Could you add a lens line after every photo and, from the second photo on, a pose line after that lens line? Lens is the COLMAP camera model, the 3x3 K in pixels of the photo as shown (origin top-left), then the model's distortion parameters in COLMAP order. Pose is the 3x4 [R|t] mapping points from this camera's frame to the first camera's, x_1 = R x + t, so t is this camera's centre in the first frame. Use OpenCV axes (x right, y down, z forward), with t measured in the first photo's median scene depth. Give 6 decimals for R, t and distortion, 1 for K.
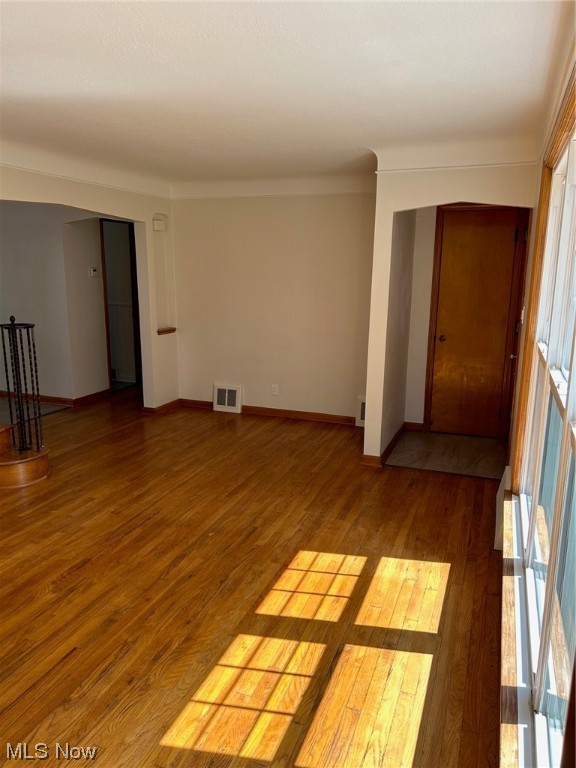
lens RADIAL K [[578.7, 0, 288.0], [0, 578.7, 384.0], [0, 0, 1]] dist [0.083378, -0.097493]
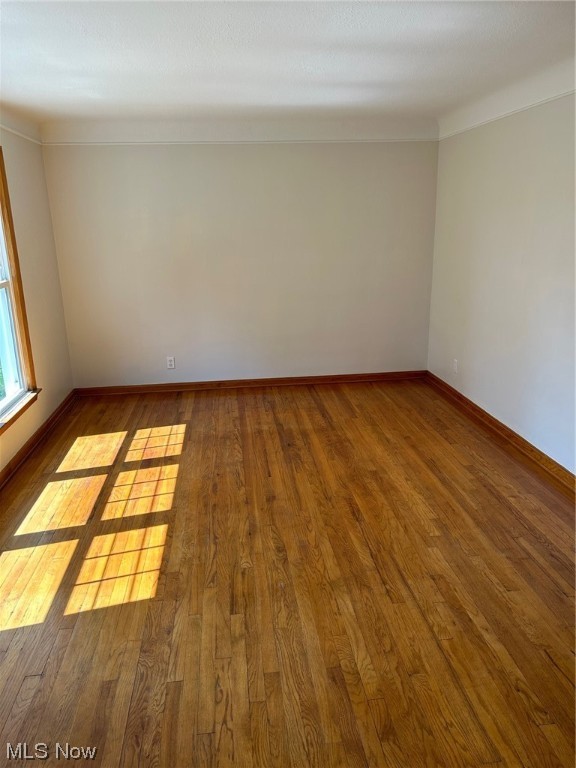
lens RADIAL K [[578.7, 0, 288.0], [0, 578.7, 384.0], [0, 0, 1]] dist [0.083378, -0.097493]
pose [[-0.894246, 0.139908, -0.425146, 0.172111], [-0.070202, 0.894286, 0.441956, -0.367941], [0.442035, 0.425063, -0.789890, 1.753646]]
